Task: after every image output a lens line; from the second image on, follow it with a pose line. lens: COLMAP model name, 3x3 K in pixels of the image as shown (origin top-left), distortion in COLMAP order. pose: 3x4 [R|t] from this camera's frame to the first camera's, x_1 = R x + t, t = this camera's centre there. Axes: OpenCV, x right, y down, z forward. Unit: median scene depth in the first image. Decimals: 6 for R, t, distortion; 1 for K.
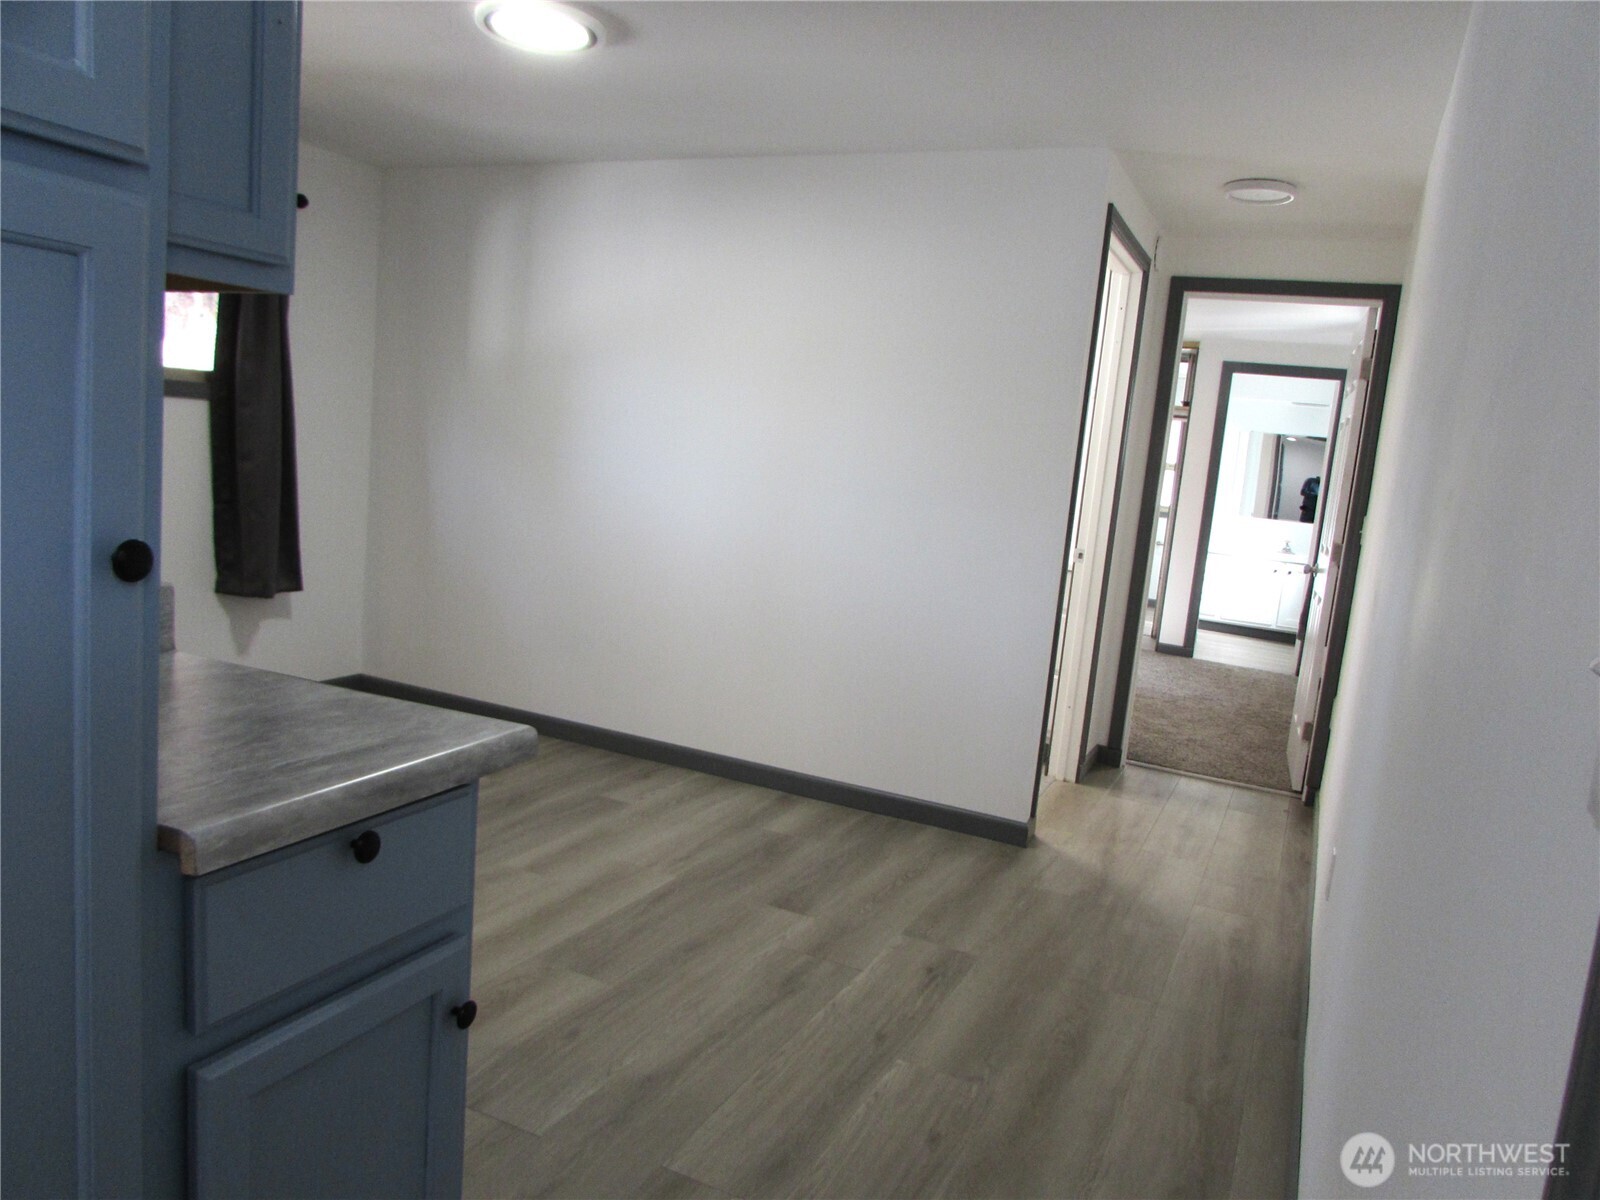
lens RADIAL K [[1126.9, 0, 804.5], [0, 1126.9, 601.0], [0, 0, 1]] dist [-0.047358, 0.000219]
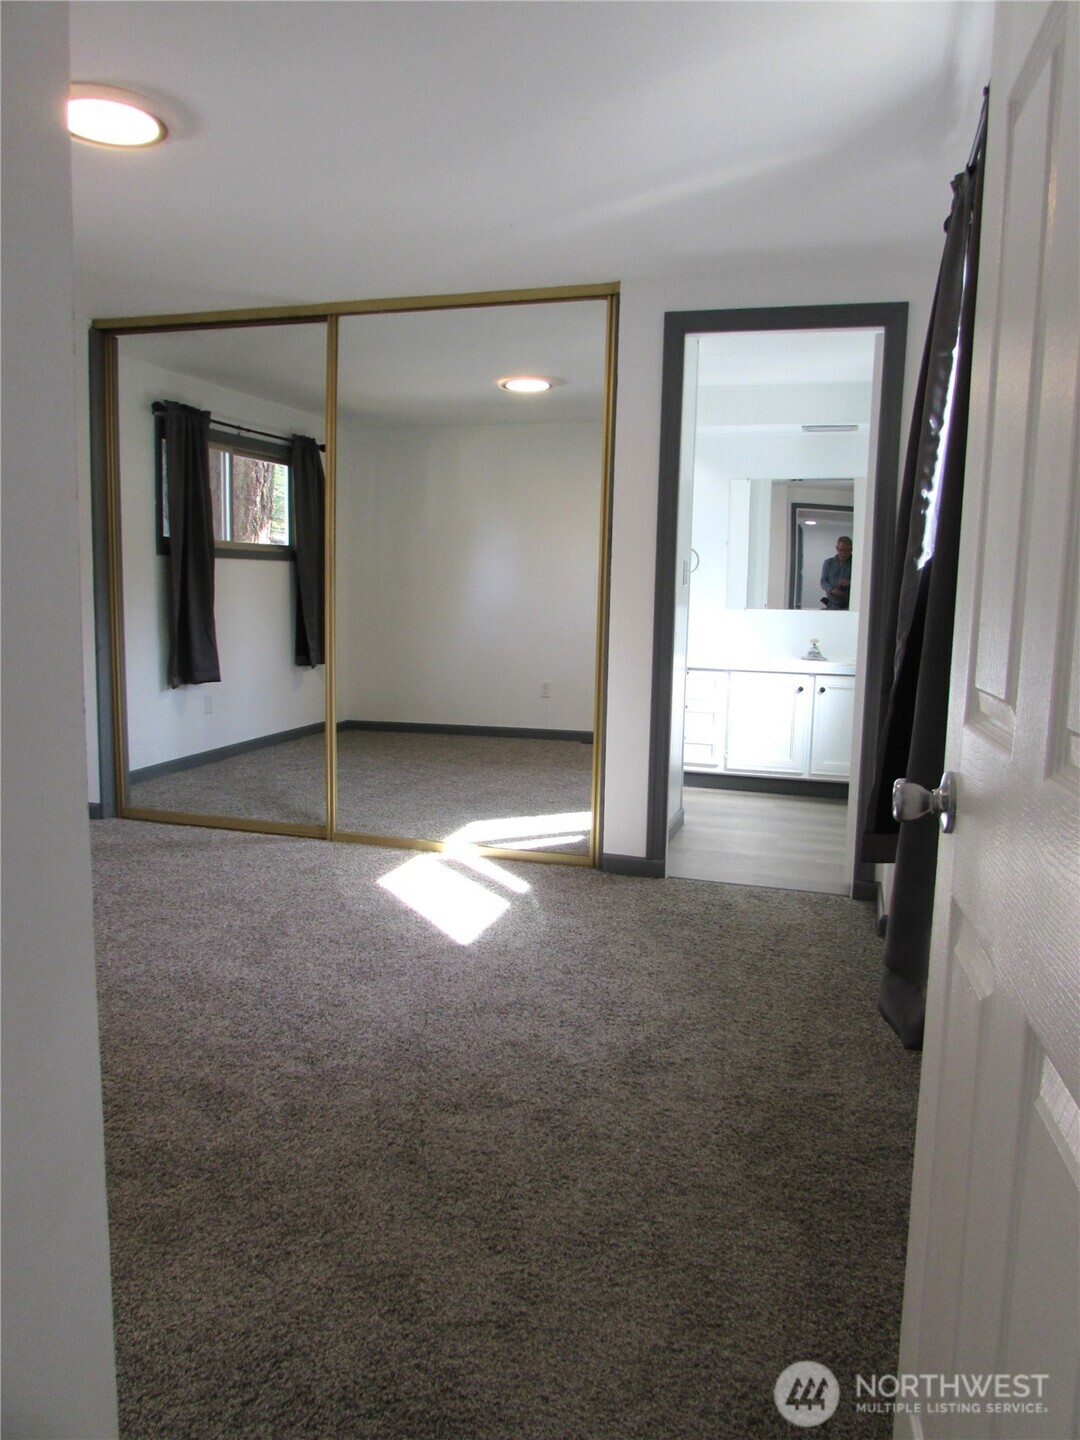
lens RADIAL K [[1014.3, 0, 538.8], [0, 1014.3, 716.3], [0, 0, 1]] dist [-0.047358, 0.000219]
pose [[0.986611, -0.090467, 0.135702, 0.220373], [0.089692, 0.995899, 0.011827, -0.036576], [-0.136216, 0.000502, 0.990679, 0.508551]]
